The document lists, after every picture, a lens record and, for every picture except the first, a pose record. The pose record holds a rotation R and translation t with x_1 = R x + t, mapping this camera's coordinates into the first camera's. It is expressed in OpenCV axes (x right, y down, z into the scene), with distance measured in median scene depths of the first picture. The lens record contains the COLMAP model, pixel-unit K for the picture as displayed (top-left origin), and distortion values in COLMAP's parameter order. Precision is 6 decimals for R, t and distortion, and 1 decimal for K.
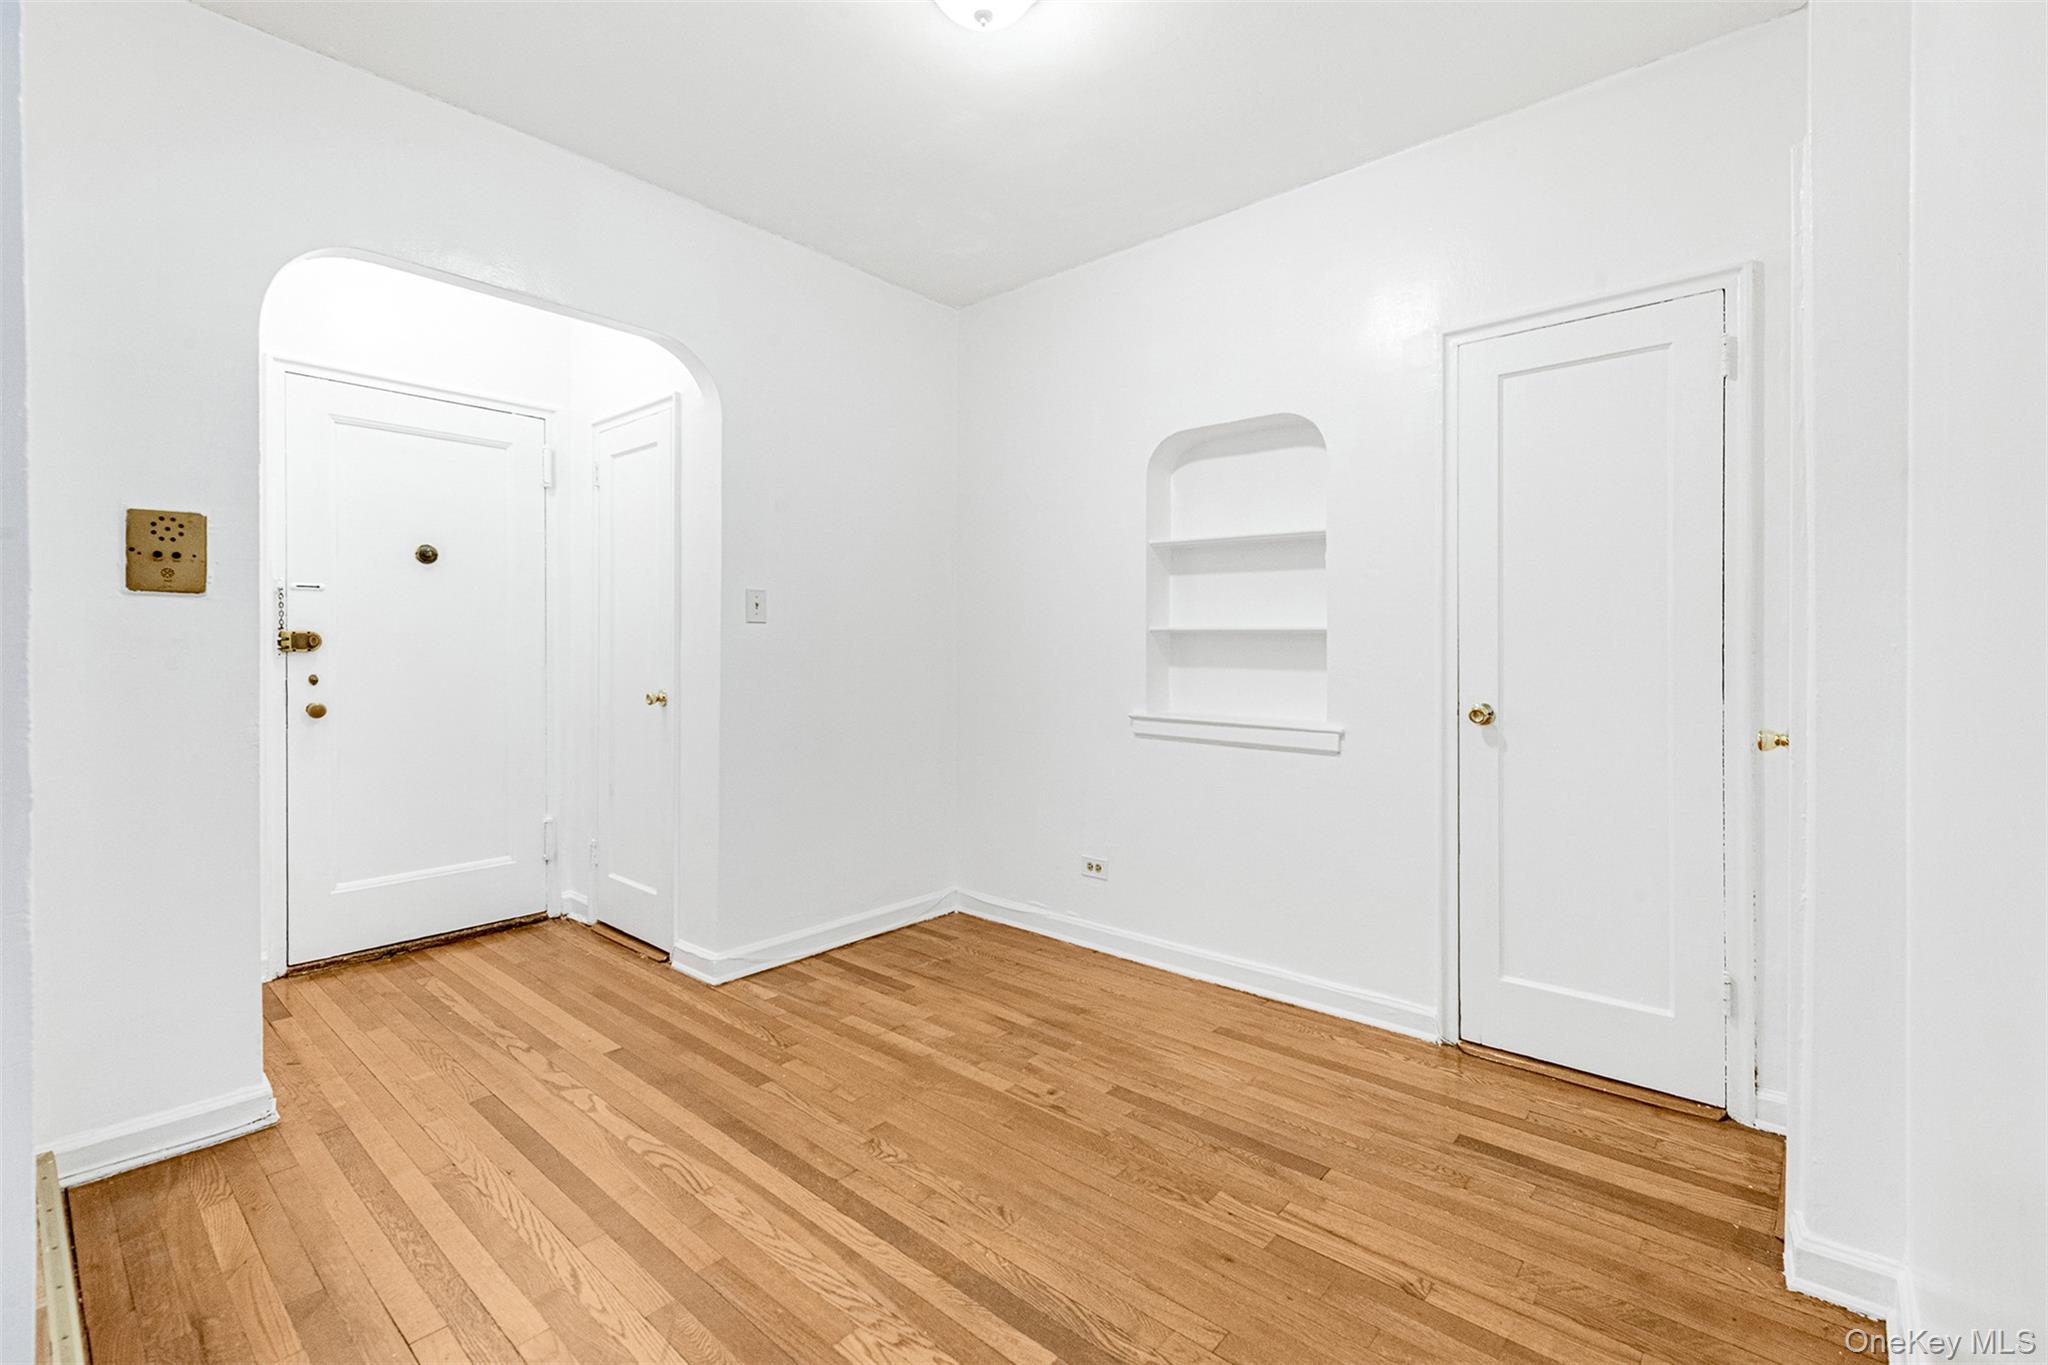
lens RADIAL K [[910.6, 0, 1013.2], [0, 910.6, 654.8], [0, 0, 1]] dist [0.017783, -0.010001]
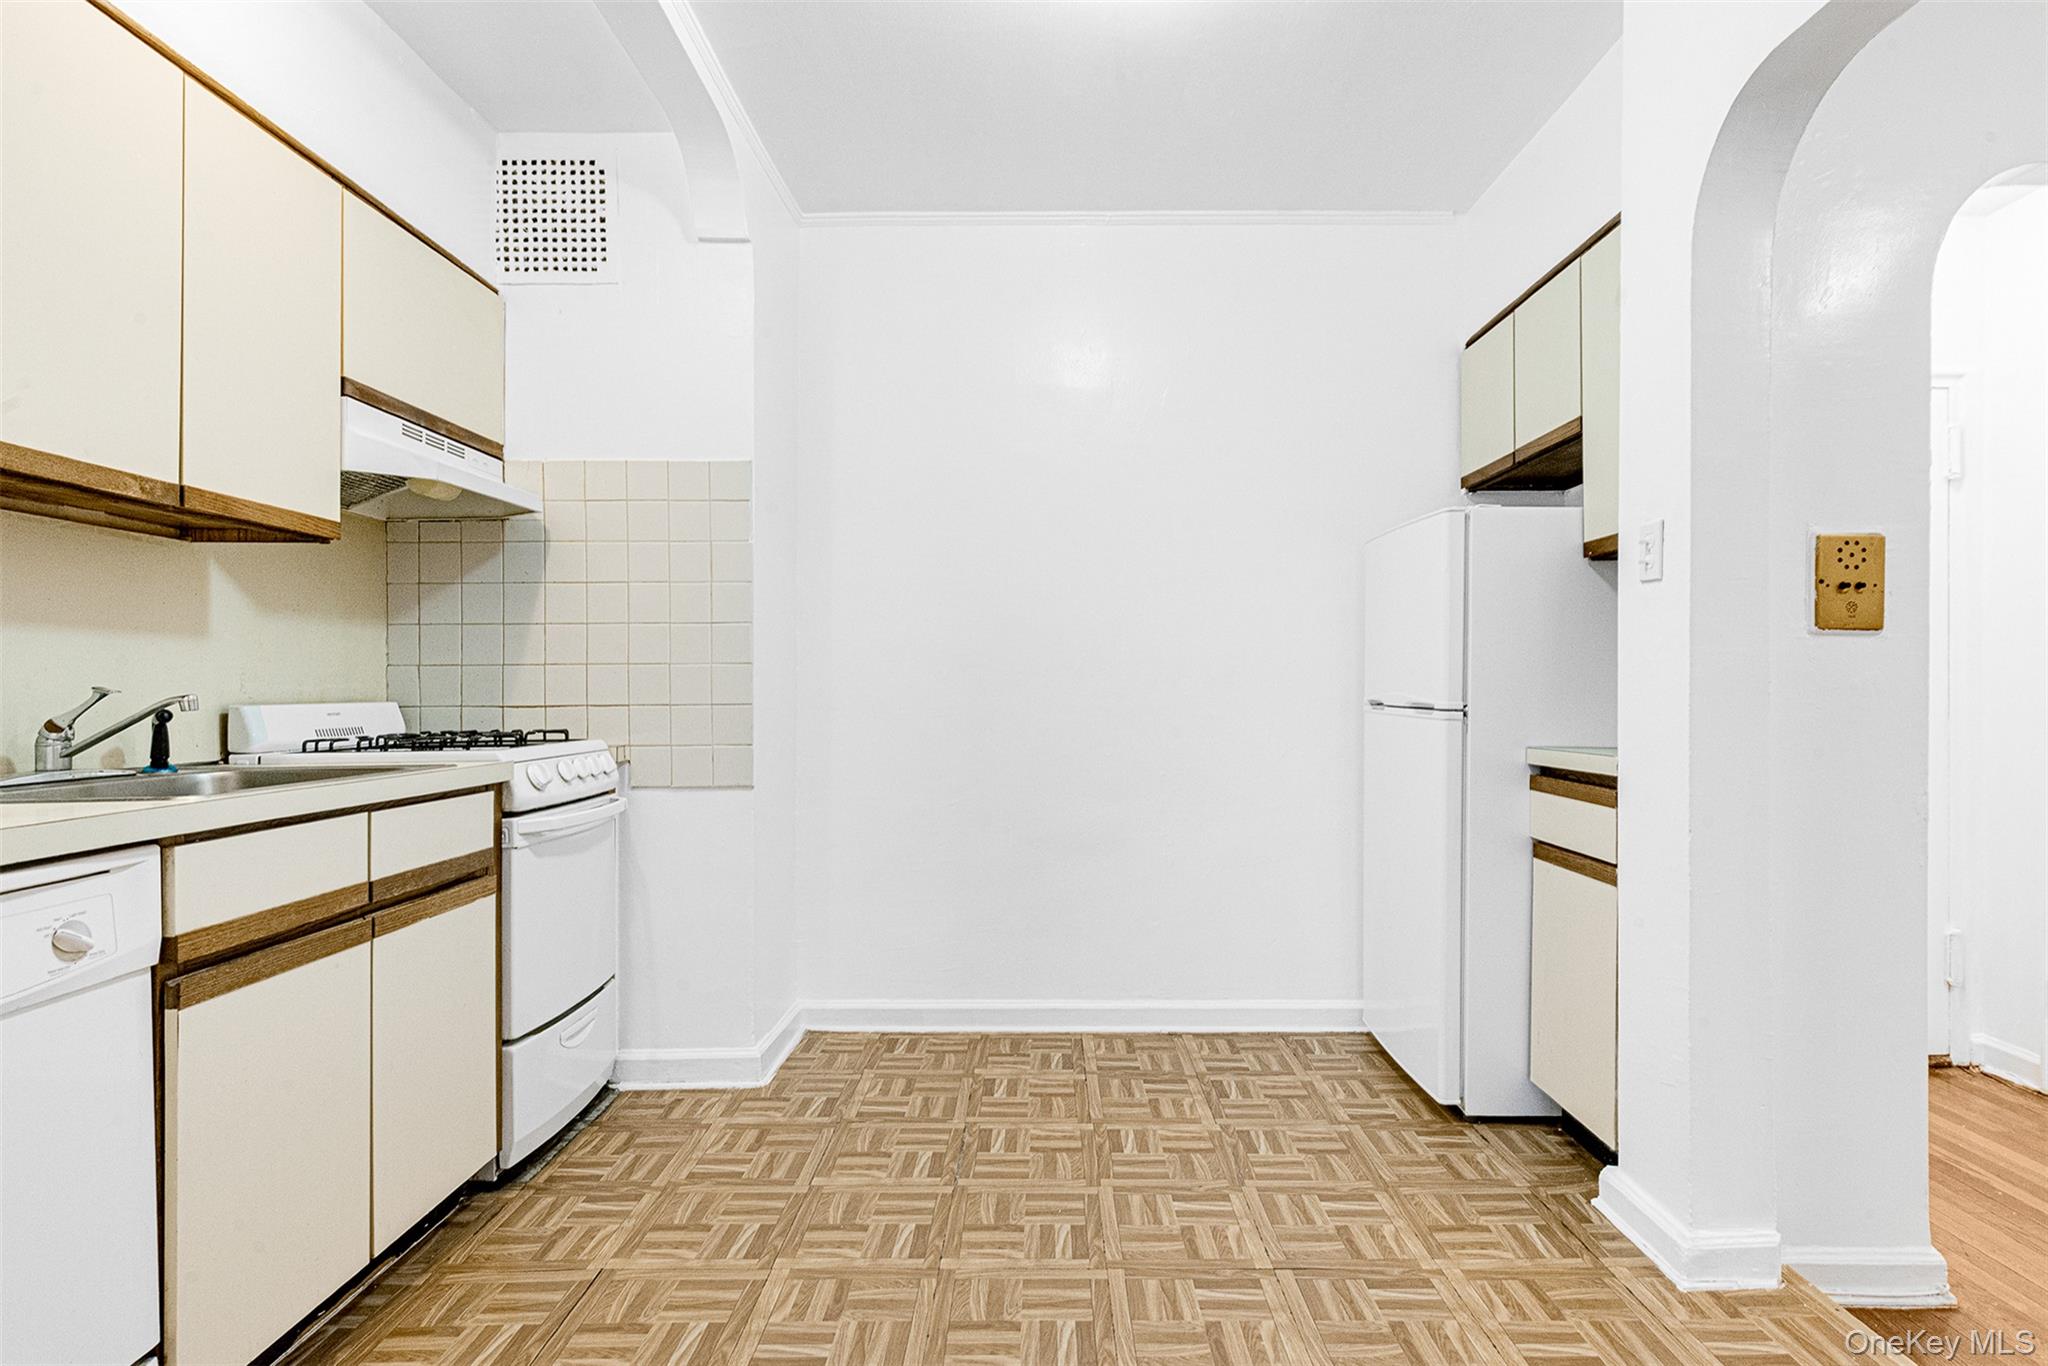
lens RADIAL K [[998.7, 0, 1042.8], [0, 998.7, 699.4], [0, 0, 1]] dist [0.019602, -0.012556]
pose [[0.666808, 0.006786, -0.745199, -0.612305], [-0.009985, 0.999950, 0.000172, 0.001519], [0.745163, 0.007326, 0.666842, -0.135098]]
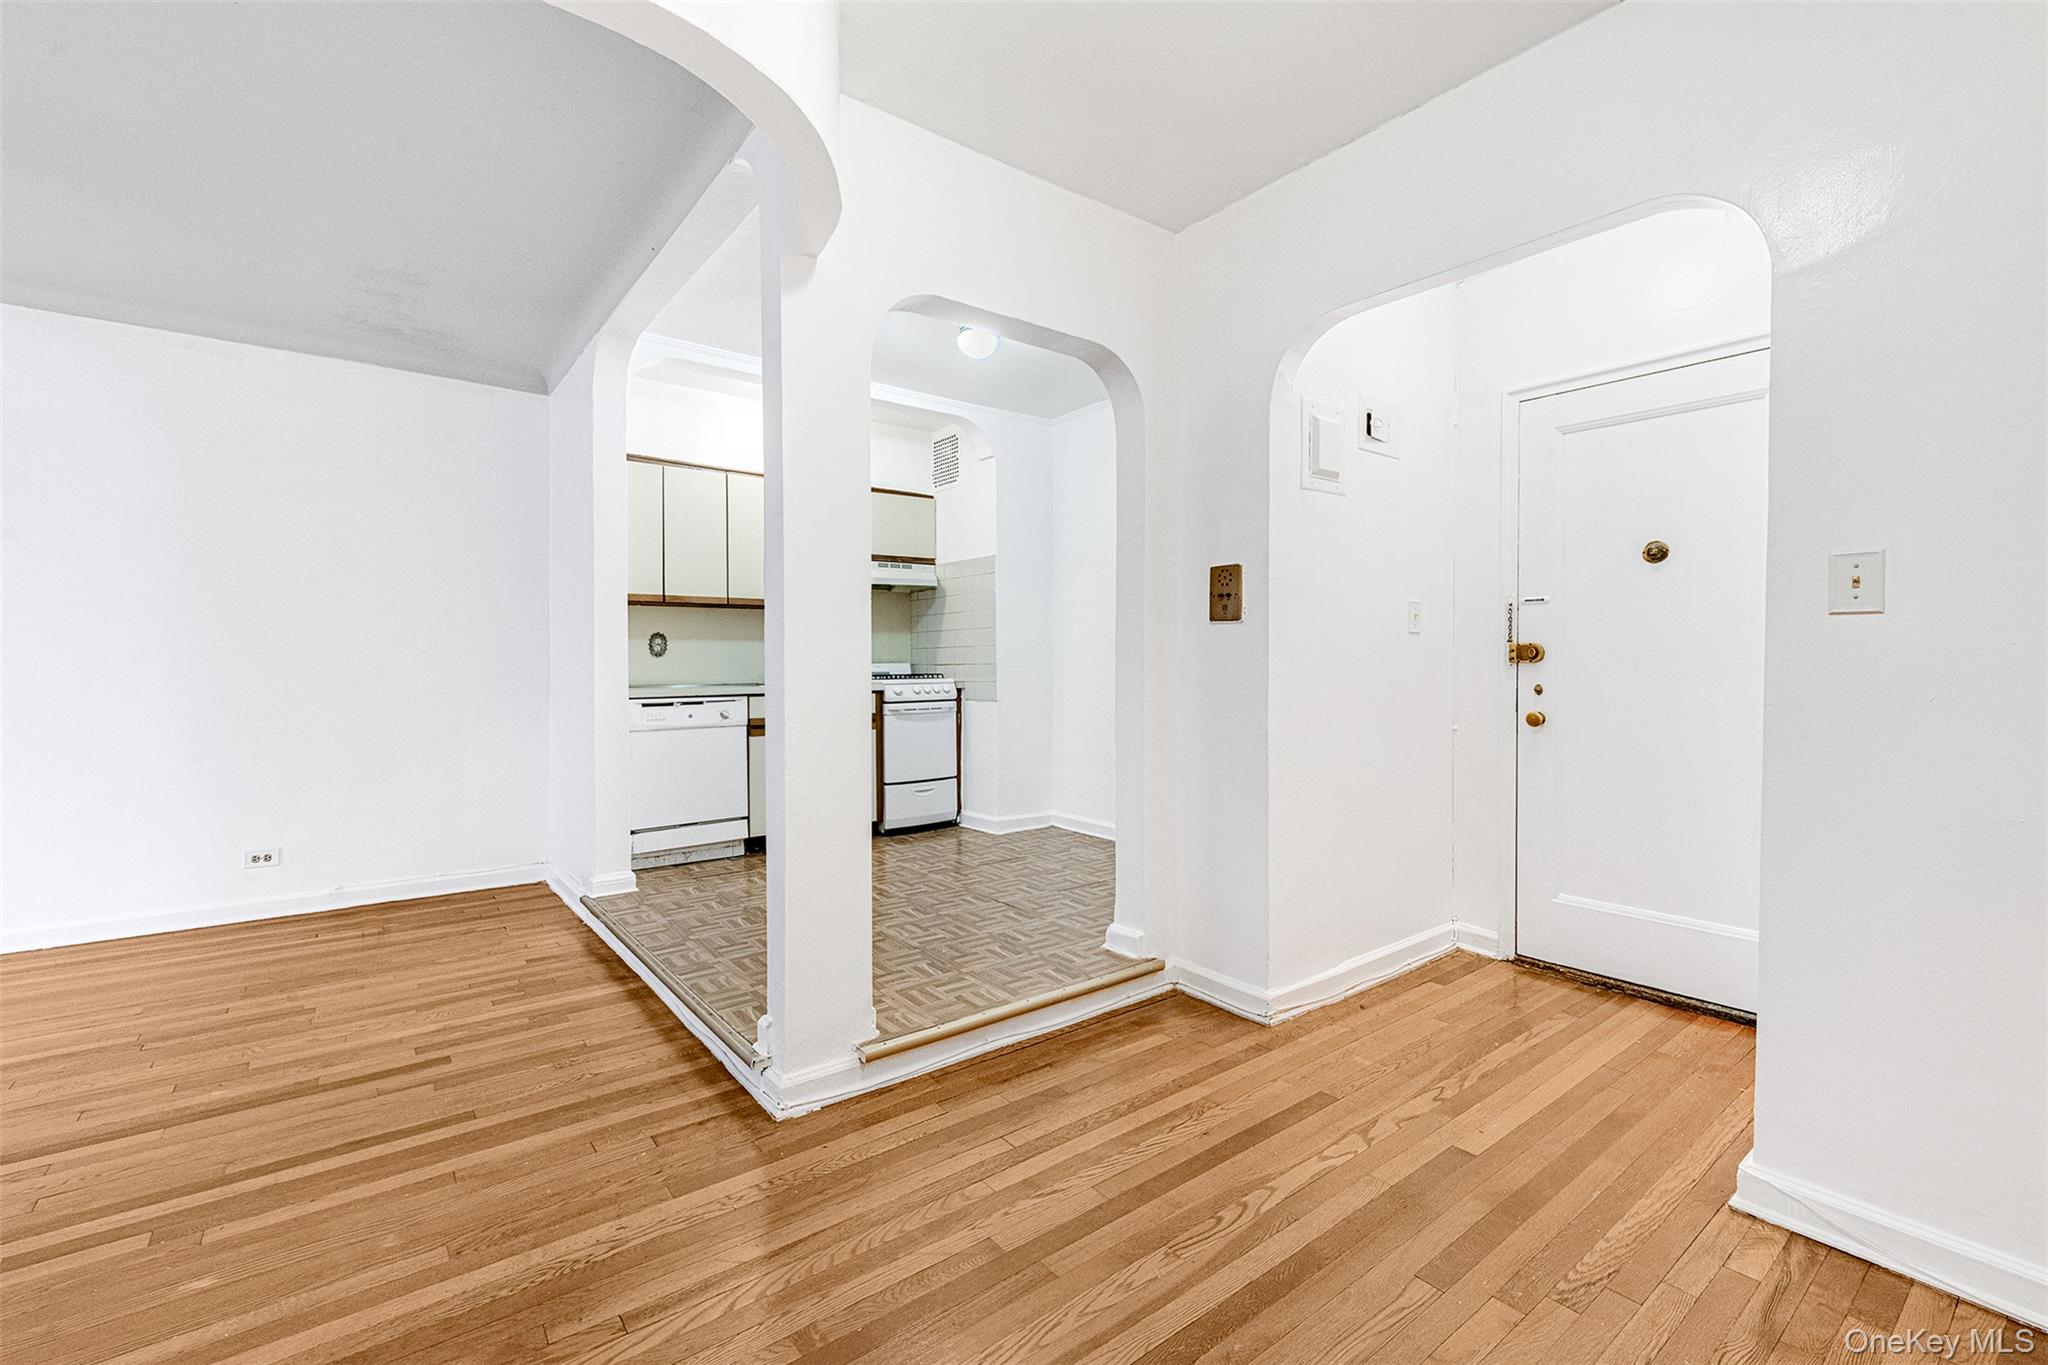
lens RADIAL K [[871.0, 0, 1007.5], [0, 871.0, 673.1], [0, 0, 1]] dist [0.017311, -0.006688]
pose [[-0.191921, 0.017524, -0.981254, 0.425524], [-0.007561, 0.999784, 0.019334, -0.008261], [0.981381, 0.011129, -0.191747, 0.779912]]
